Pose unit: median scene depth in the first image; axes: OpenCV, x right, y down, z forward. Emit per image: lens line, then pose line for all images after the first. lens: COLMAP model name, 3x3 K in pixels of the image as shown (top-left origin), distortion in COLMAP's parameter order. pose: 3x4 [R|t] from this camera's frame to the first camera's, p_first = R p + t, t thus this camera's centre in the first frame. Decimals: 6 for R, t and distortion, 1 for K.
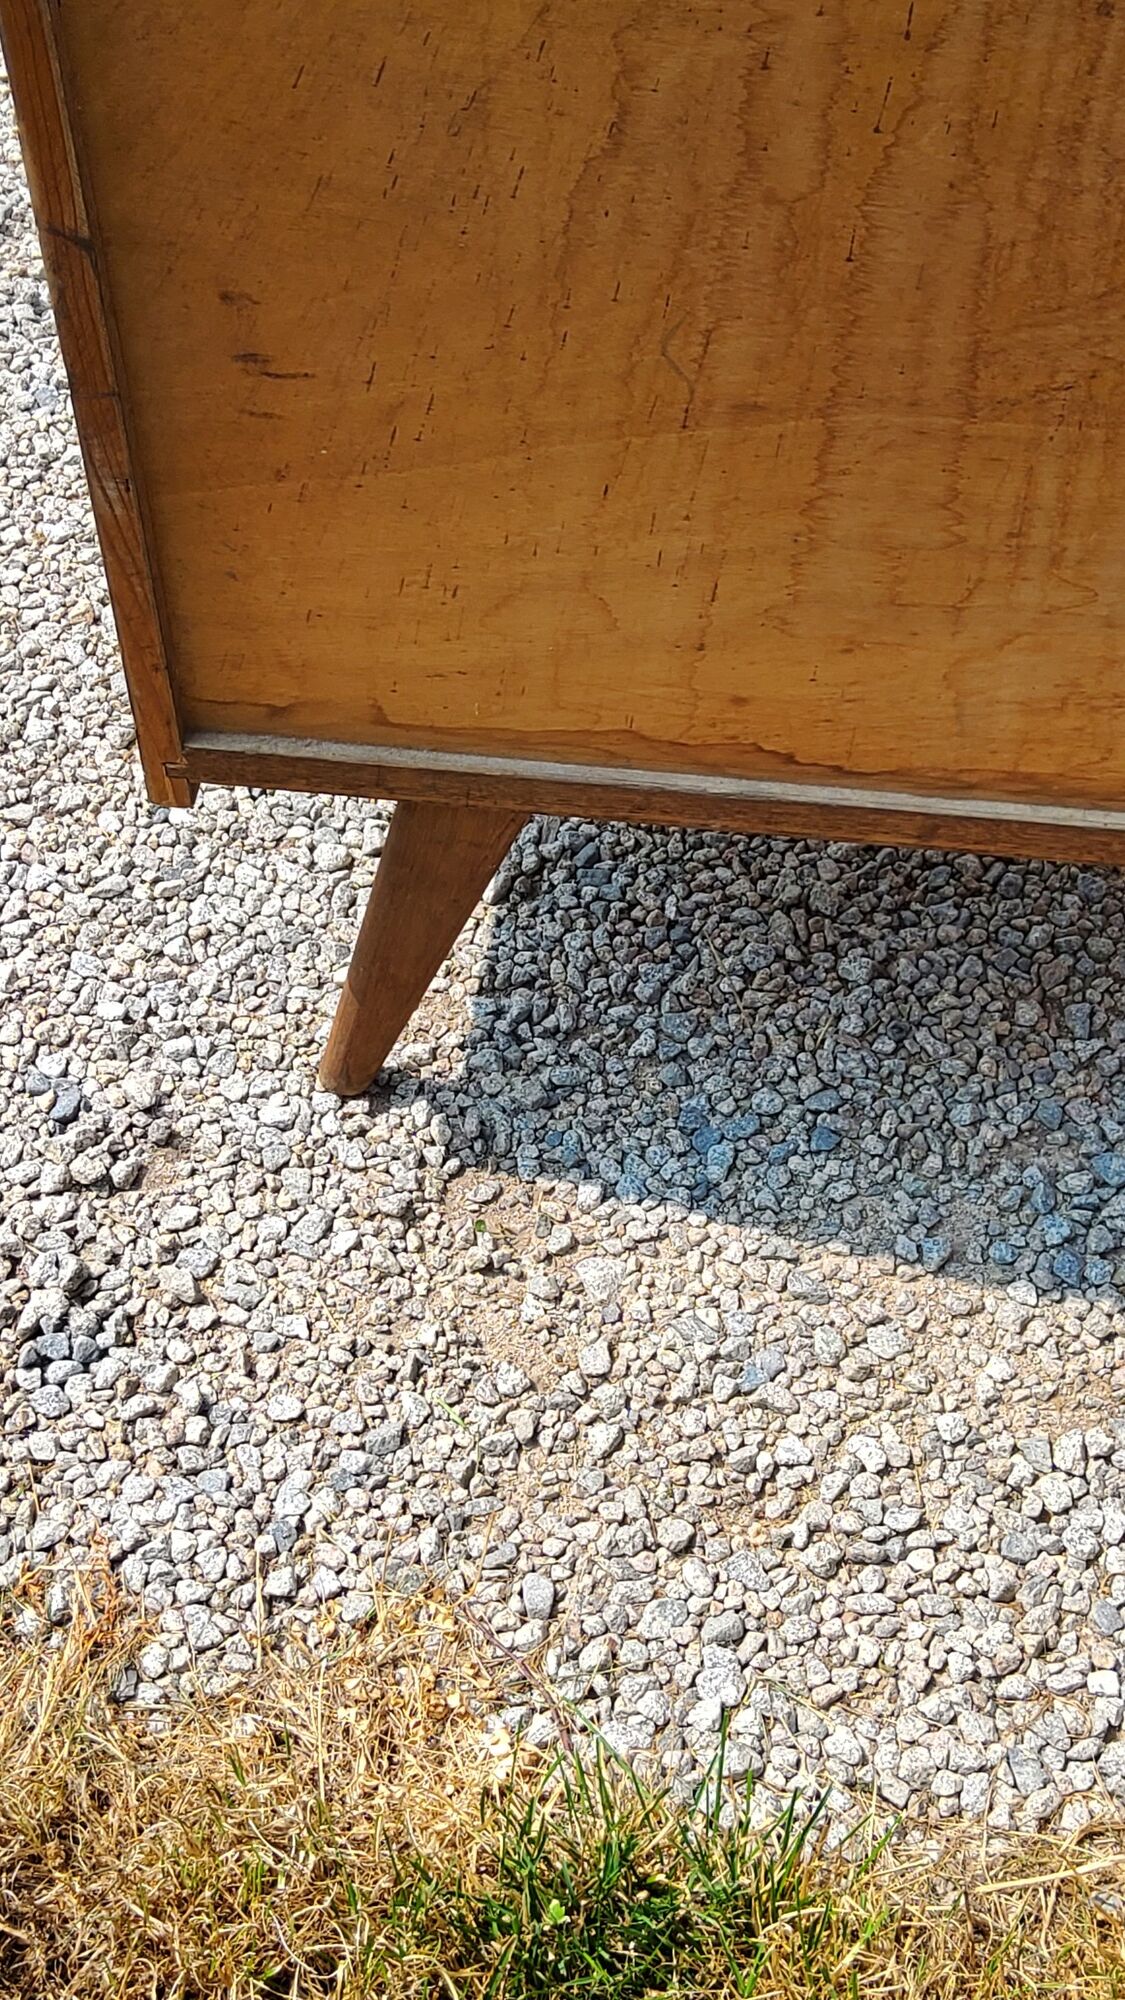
lens RADIAL K [[2957.1, 0, 589.3], [0, 2957.1, 959.9], [0, 0, 1]] dist [0.110404, 0.000000]
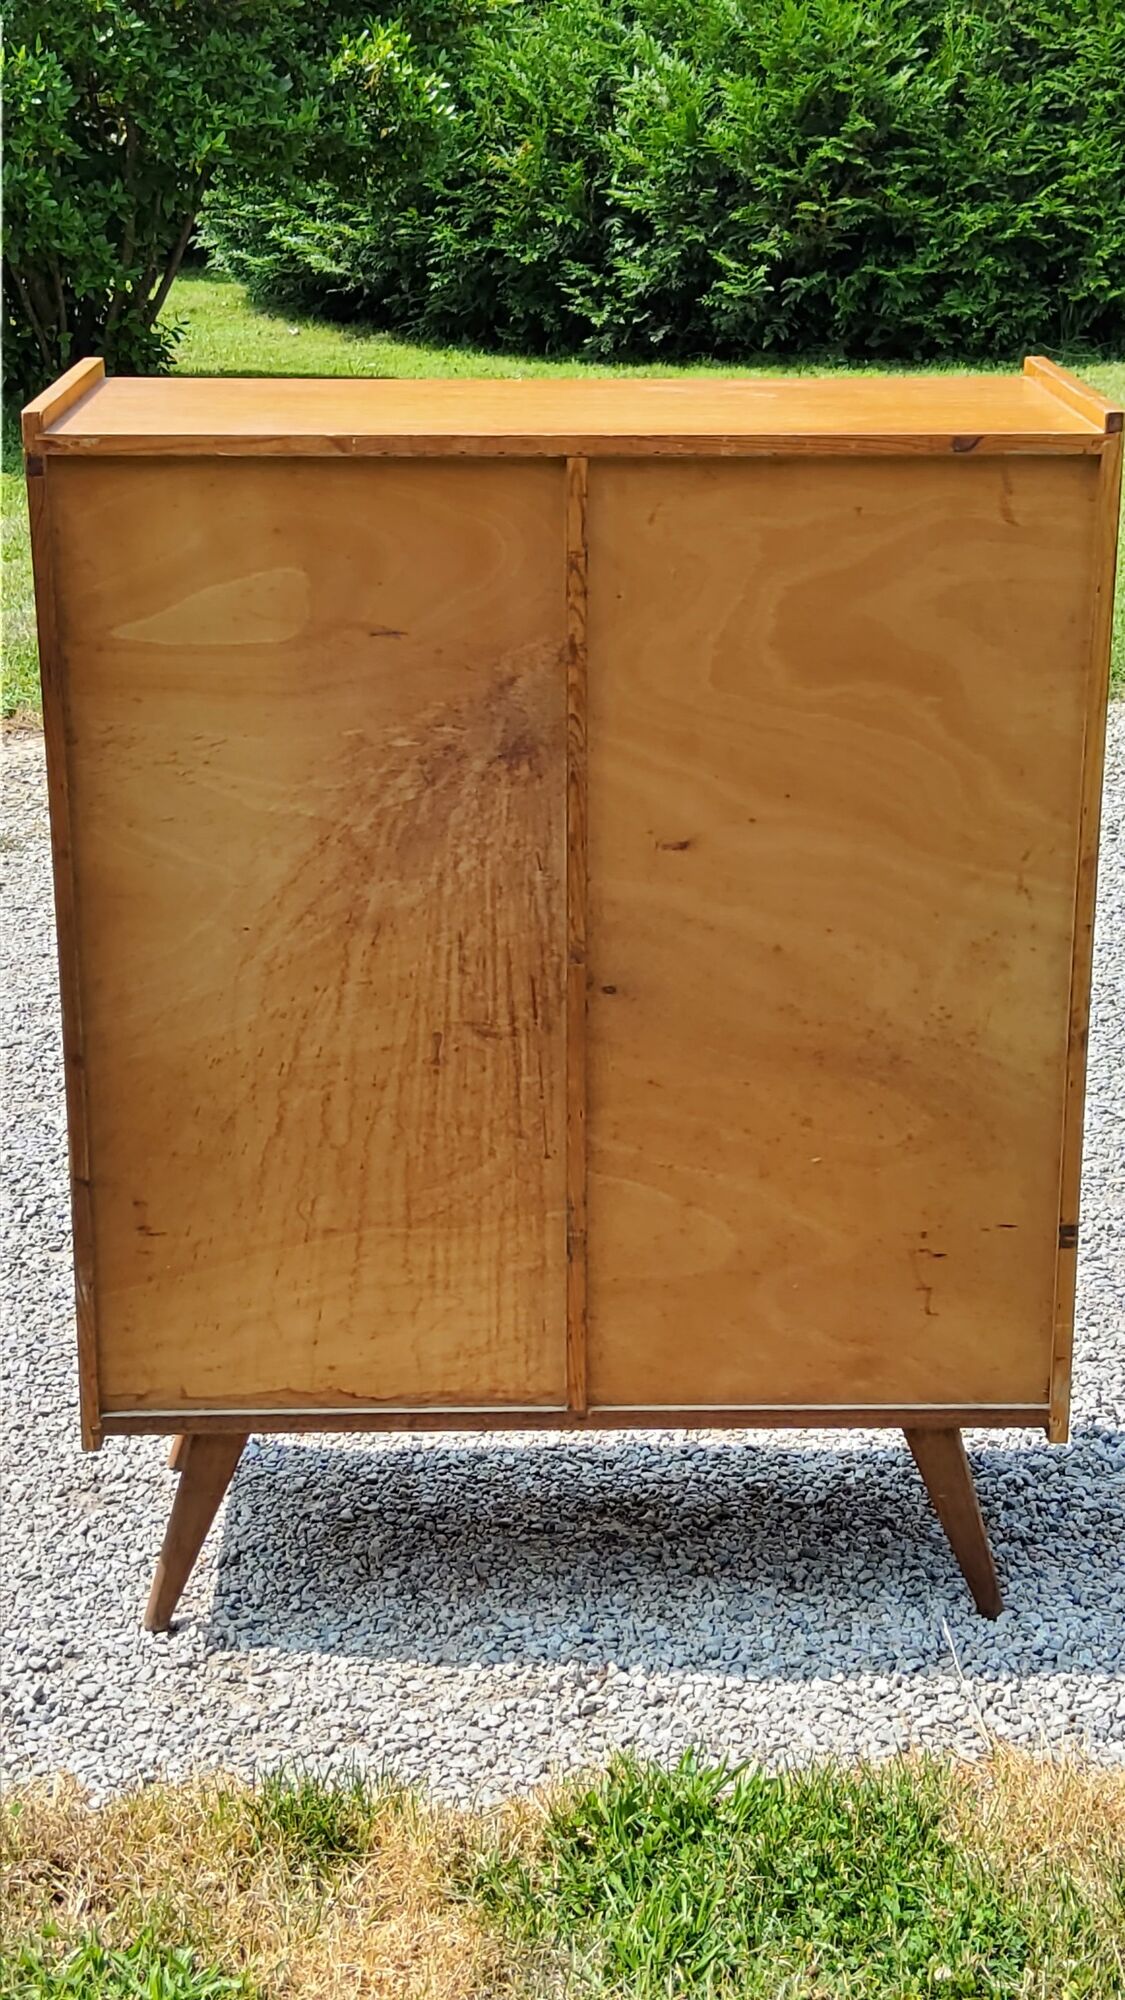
lens RADIAL K [[2957.1, 0, 561.3], [0, 2957.1, 999.2], [0, 0, 1]] dist [0.110404, 0.000000]
pose [[0.987098, -0.027946, 0.157661, -0.127670], [0.106724, 0.848869, -0.517718, 0.854062], [-0.119365, 0.527864, 0.840899, -1.146940]]
